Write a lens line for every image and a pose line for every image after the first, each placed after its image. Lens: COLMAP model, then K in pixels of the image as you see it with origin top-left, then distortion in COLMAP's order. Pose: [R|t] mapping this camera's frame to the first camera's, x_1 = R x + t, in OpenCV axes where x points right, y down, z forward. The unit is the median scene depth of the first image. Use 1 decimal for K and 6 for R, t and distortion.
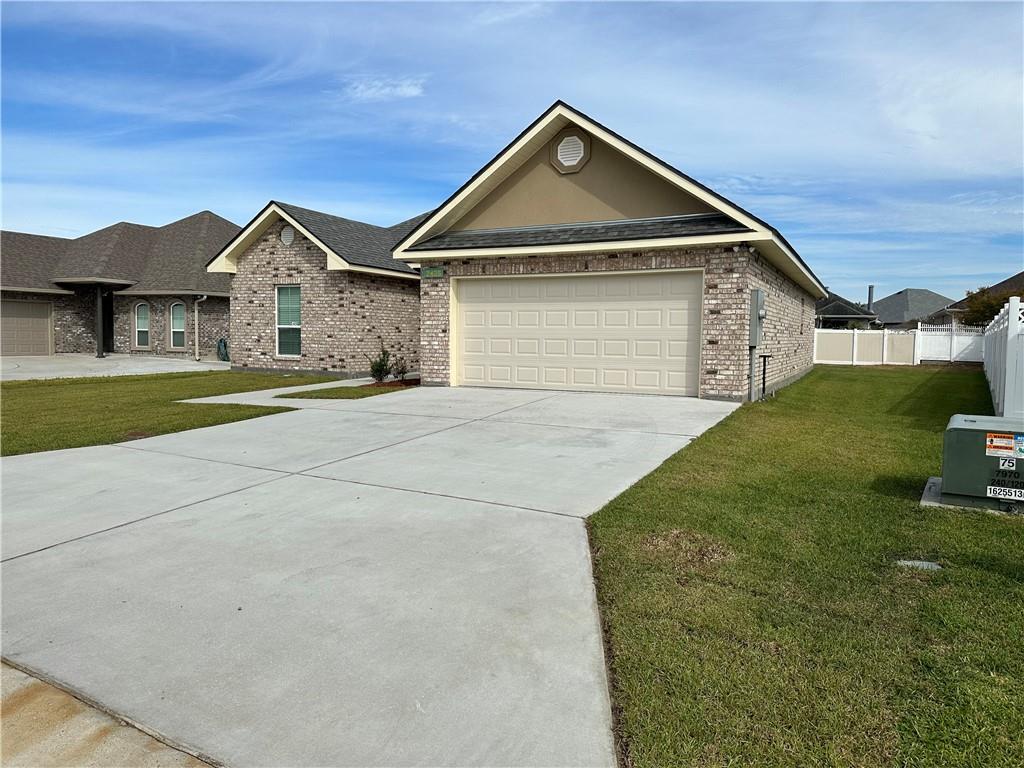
lens RADIAL K [[693.0, 0, 512.6], [0, 693.0, 368.4], [0, 0, 1]] dist [0.142606, -0.083300]
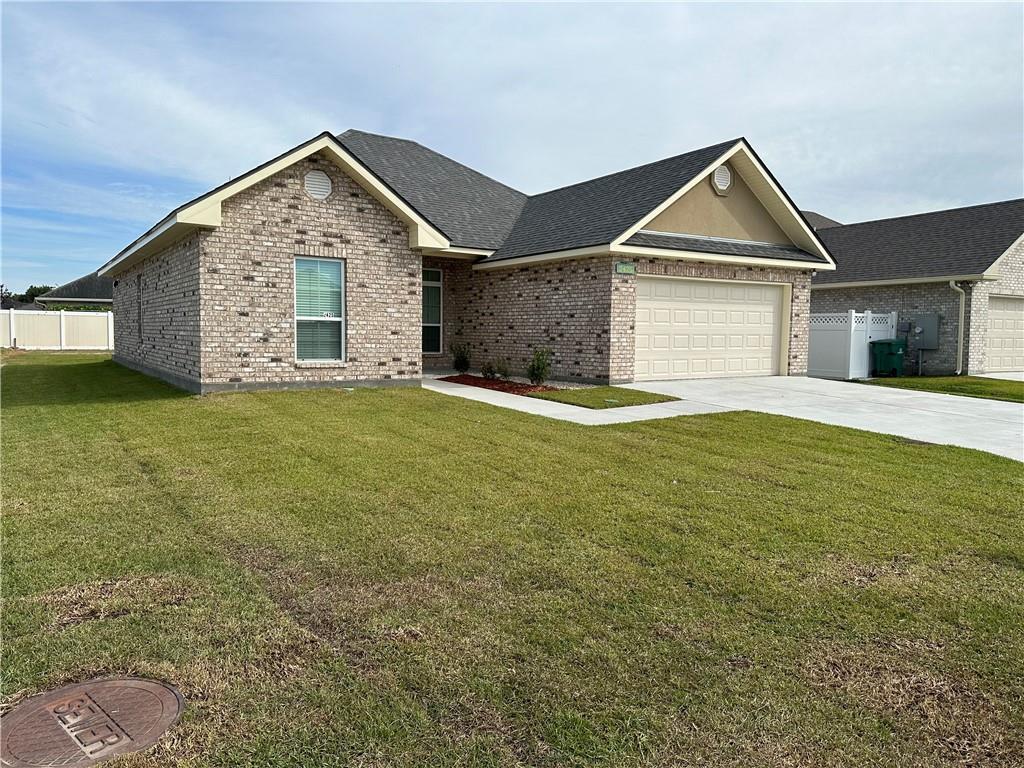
lens RADIAL K [[721.7, 0, 512.0], [0, 721.7, 384.0], [0, 0, 1]] dist [0.157670, -0.238212]
pose [[0.502407, -0.067981, 0.861955, -1.094590], [0.035864, 0.997685, 0.057782, -0.039400], [-0.863887, 0.001883, 0.503682, 0.620344]]
